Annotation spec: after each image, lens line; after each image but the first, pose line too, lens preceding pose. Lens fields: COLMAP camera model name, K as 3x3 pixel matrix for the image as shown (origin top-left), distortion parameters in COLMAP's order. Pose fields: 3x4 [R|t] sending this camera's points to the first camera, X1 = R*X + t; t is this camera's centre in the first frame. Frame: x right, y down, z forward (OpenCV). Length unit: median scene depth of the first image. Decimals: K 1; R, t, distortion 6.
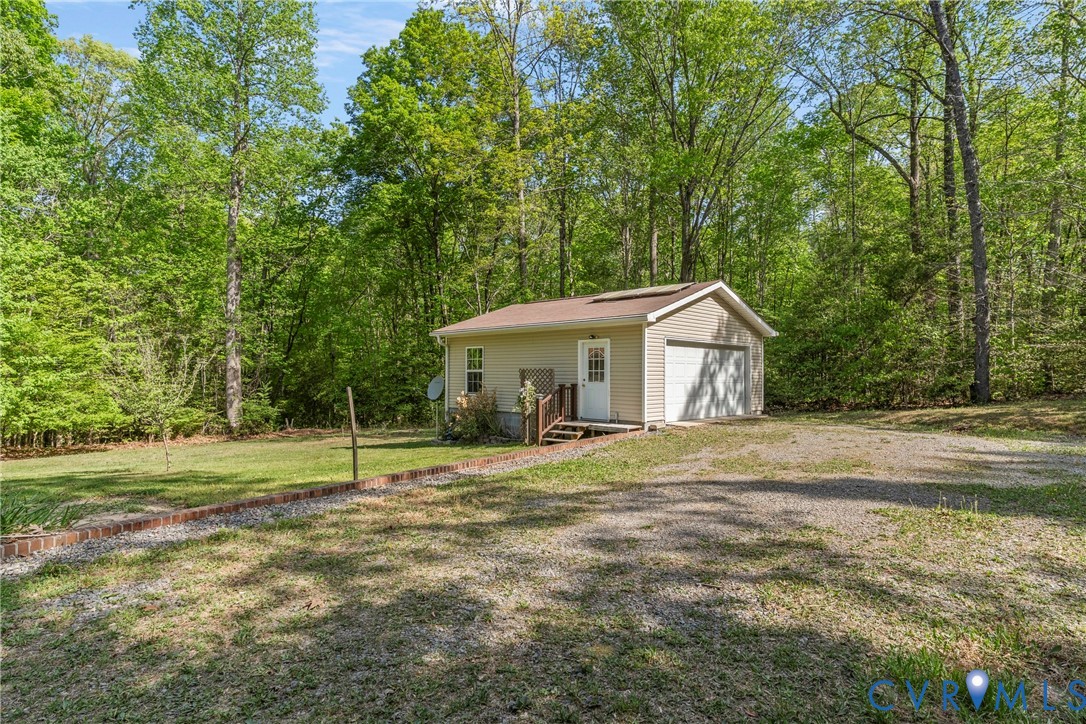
lens RADIAL K [[523.4, 0, 551.3], [0, 523.4, 361.6], [0, 0, 1]] dist [0.015597, -0.000278]
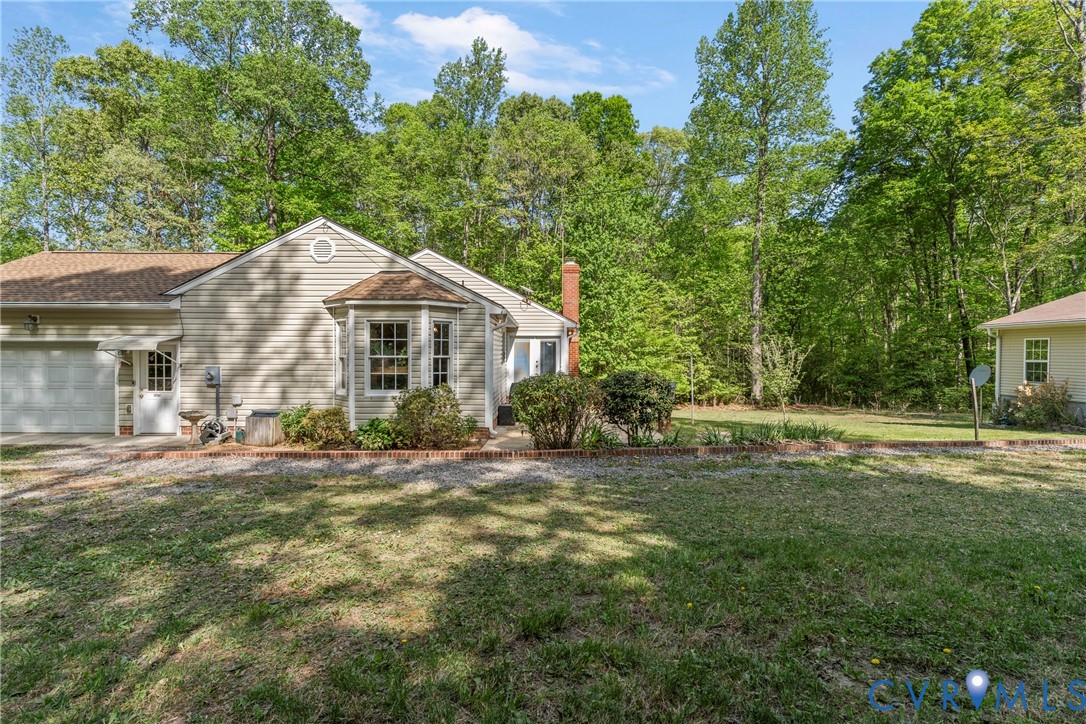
lens RADIAL K [[476.5, 0, 621.6], [0, 476.5, 359.4], [0, 0, 1]] dist [0.020155, -0.000047]
pose [[0.706105, 0.003528, -0.708099, -0.024178], [0.016426, 0.999637, 0.021360, -0.010392], [0.707917, -0.026713, 0.705790, -0.138200]]
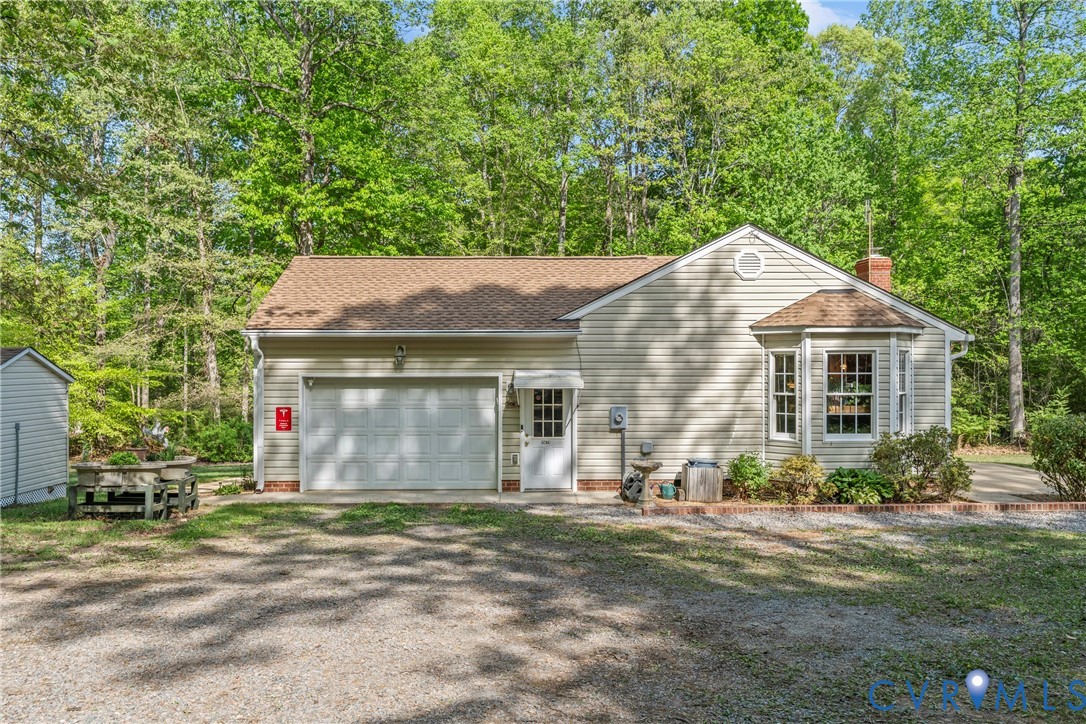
lens RADIAL K [[884.9, 0, 543.0], [0, 884.9, 362.0], [0, 0, 1]] dist [0.021760, -0.005848]
pose [[0.729066, -0.012466, -0.684330, -0.160564], [0.020112, 0.999793, 0.003215, -0.033076], [0.684148, -0.016108, 0.729165, -0.536615]]
